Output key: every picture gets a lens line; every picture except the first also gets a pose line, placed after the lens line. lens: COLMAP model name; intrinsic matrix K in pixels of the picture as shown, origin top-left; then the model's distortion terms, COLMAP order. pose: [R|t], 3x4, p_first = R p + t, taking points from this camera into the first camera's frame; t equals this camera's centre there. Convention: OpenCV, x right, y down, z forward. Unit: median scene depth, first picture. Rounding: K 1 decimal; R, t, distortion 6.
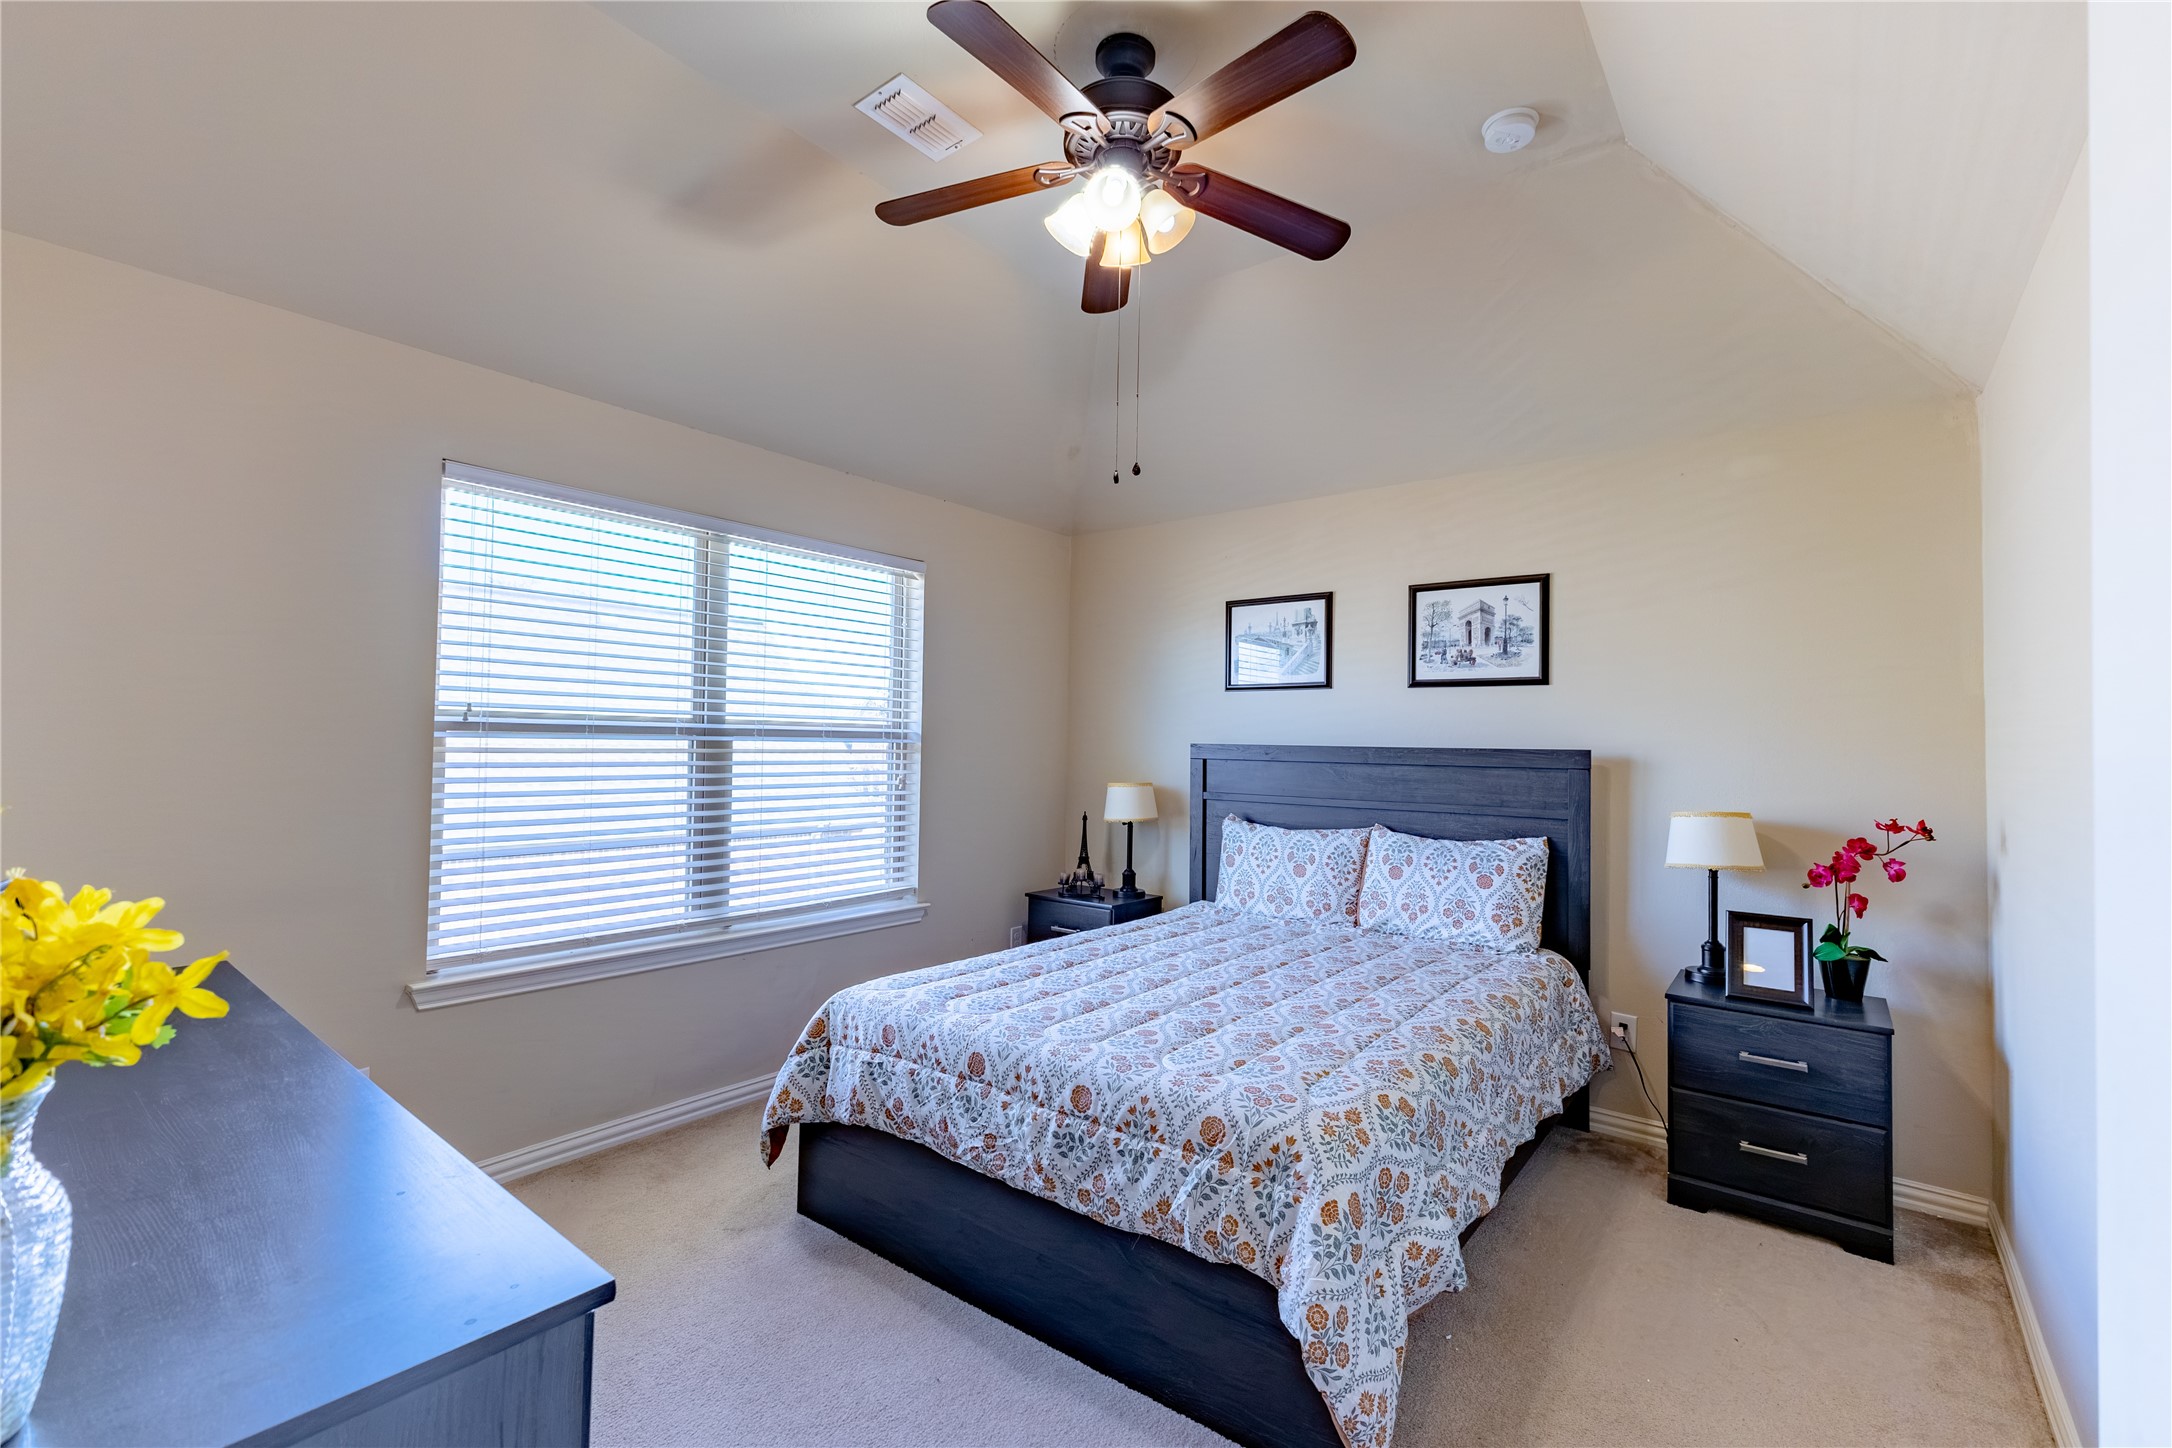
lens RADIAL K [[925.2, 0, 1086.0], [0, 925.2, 724.0], [0, 0, 1]] dist [0.025195, -0.004856]
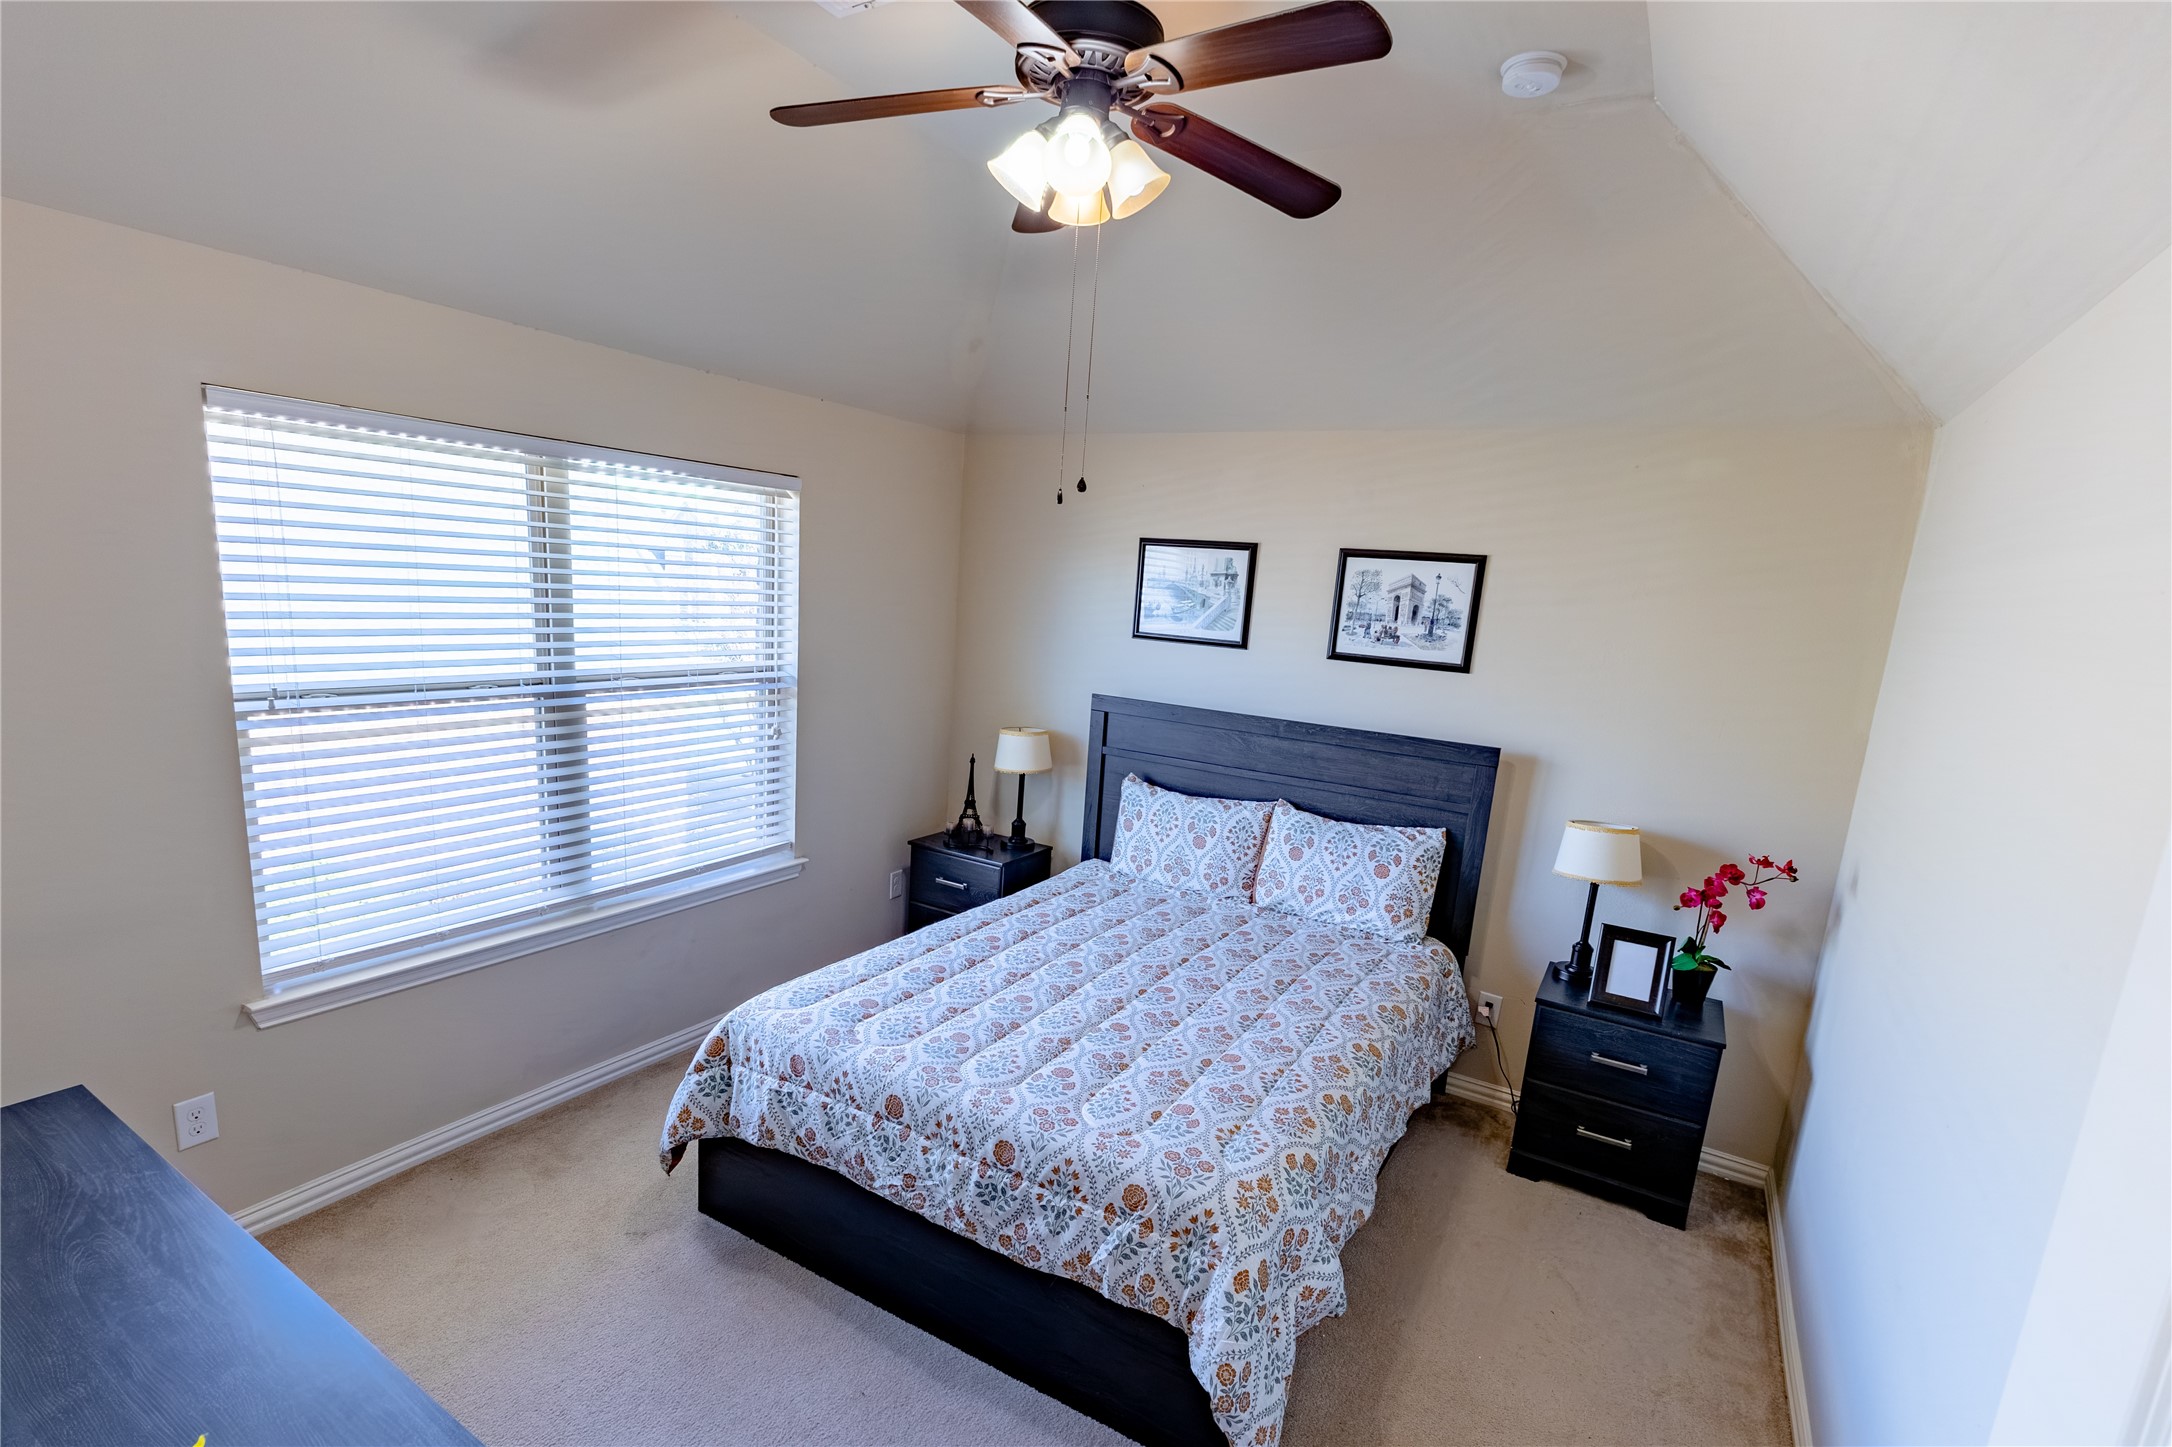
lens RADIAL K [[1012.9, 0, 1059.6], [0, 1012.9, 785.0], [0, 0, 1]] dist [0.022525, -0.000018]
pose [[0.991794, 0.024324, 0.125511, -0.072132], [-0.052503, 0.972621, 0.226389, -0.189758], [-0.116568, -0.231121, 0.965917, 0.000037]]
